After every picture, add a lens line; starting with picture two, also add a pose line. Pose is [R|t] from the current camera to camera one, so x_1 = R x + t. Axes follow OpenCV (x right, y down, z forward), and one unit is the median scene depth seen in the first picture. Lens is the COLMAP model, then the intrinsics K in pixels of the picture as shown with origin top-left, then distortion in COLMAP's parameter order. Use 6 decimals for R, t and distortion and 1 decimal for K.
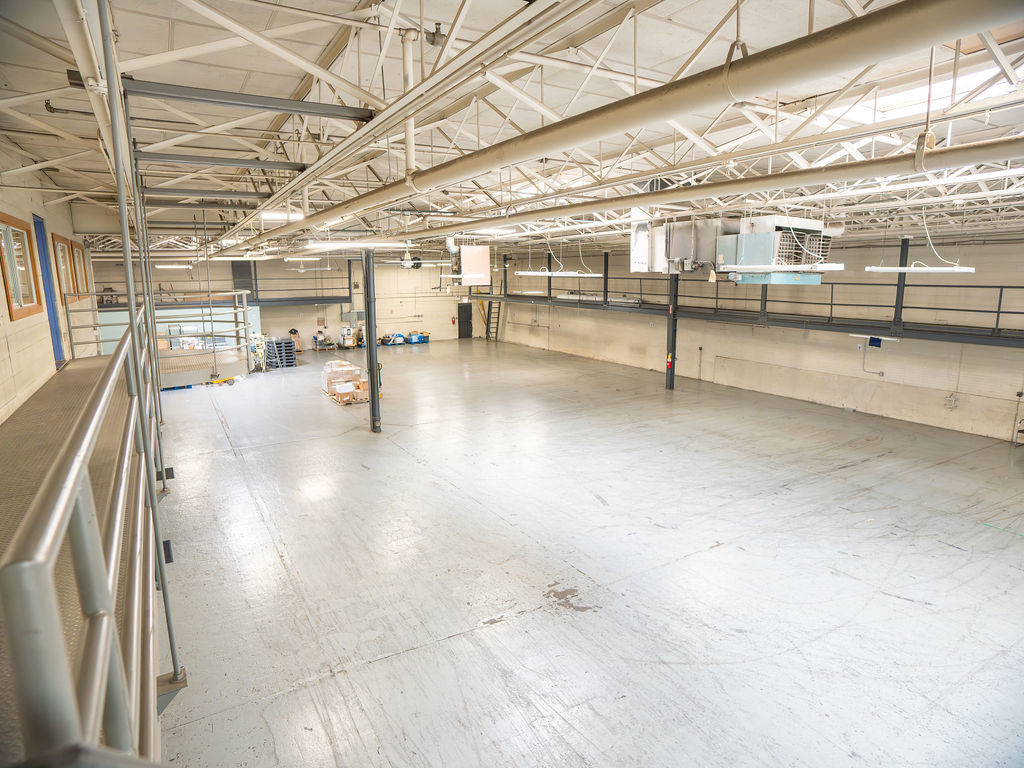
lens RADIAL K [[585.7, 0, 514.2], [0, 585.7, 386.7], [0, 0, 1]] dist [-0.037245, 0.007096]
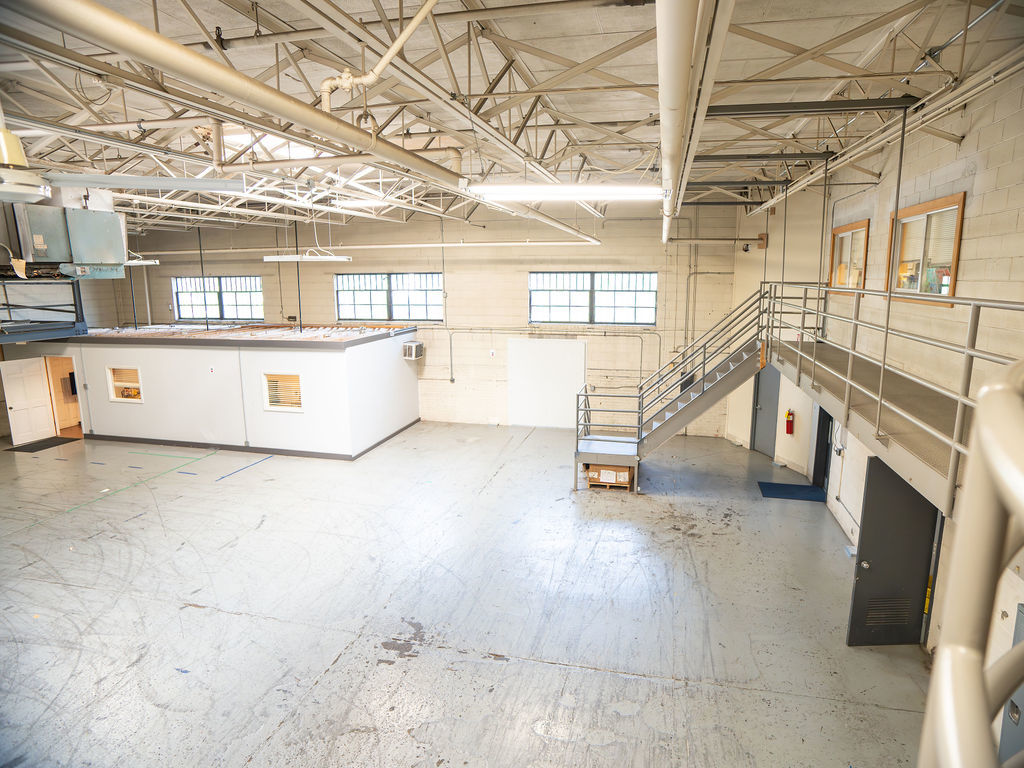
lens RADIAL K [[585.7, 0, 537.5], [0, 585.7, 370.9], [0, 0, 1]] dist [-0.037245, 0.007096]
pose [[-0.712045, -0.110109, 0.693446, -0.573841], [0.140770, 0.945187, 0.294627, -0.226318], [-0.687877, 0.307404, -0.657516, 1.269059]]
